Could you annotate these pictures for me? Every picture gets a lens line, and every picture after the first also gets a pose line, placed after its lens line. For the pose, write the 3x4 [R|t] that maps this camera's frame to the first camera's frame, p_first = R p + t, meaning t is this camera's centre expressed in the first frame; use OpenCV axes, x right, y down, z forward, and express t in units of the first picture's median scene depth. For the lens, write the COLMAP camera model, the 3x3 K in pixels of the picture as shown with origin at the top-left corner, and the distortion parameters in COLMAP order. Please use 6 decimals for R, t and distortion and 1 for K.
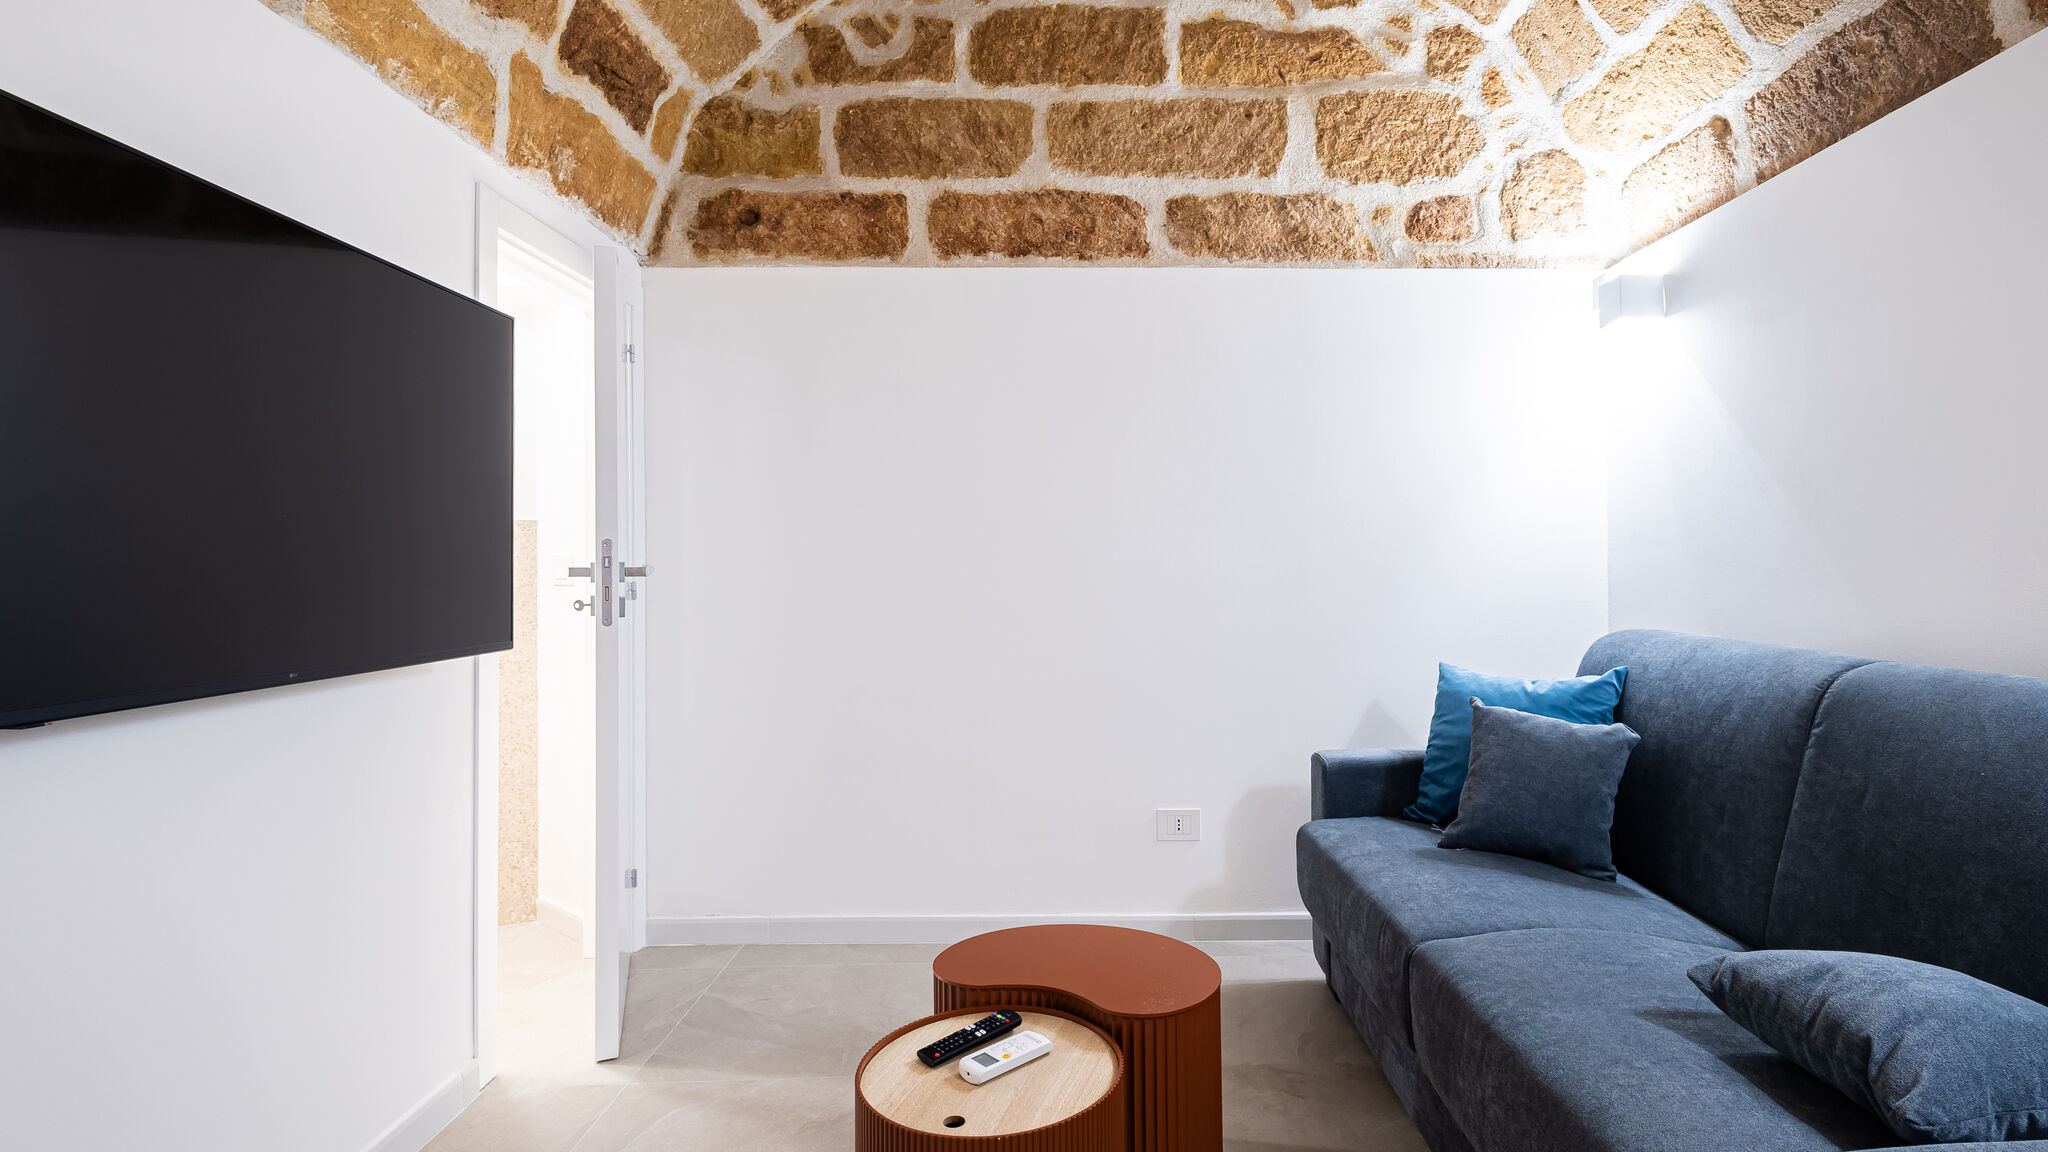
lens RADIAL K [[1008.2, 0, 1126.4], [0, 1008.2, 549.0], [0, 0, 1]] dist [0.002922, -0.000695]
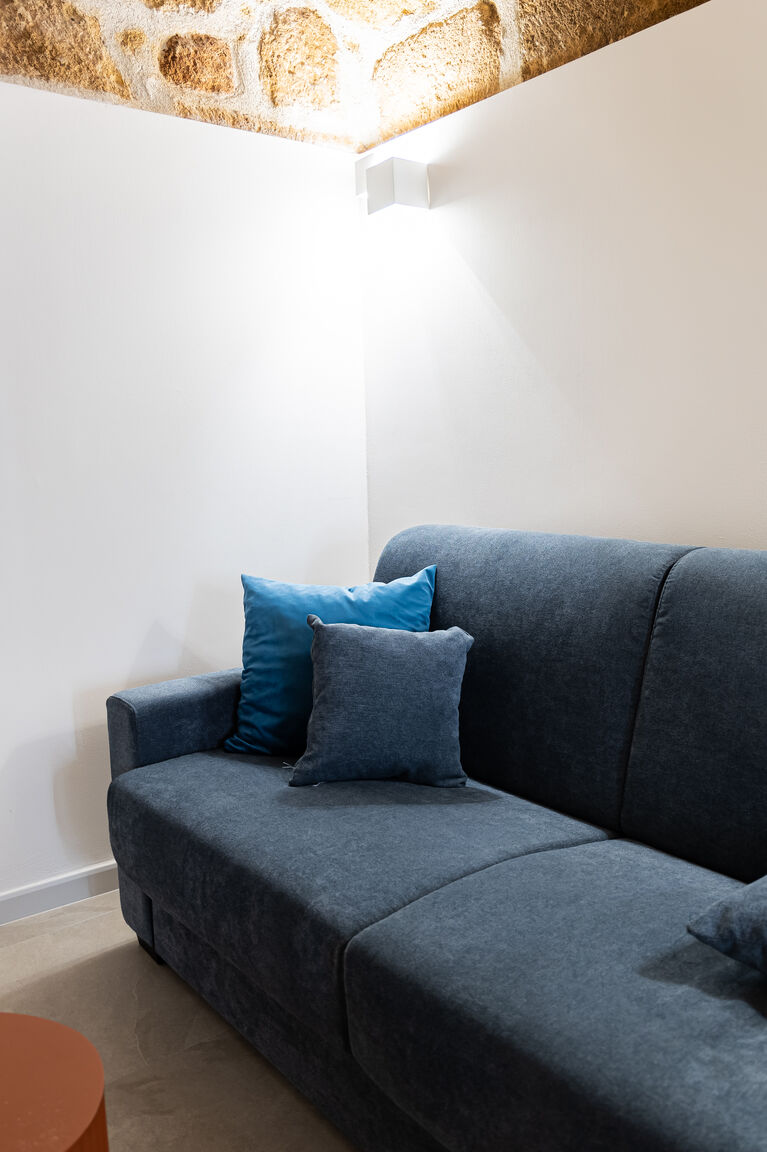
lens RADIAL K [[927.0, 0, 377.7], [0, 927.0, 580.2], [0, 0, 1]] dist [-0.008750, 0.001007]
pose [[0.818235, -0.098021, 0.566465, -0.055806], [0.016099, 0.988877, 0.147861, -0.004003], [-0.574658, -0.111865, 0.810712, 0.232534]]
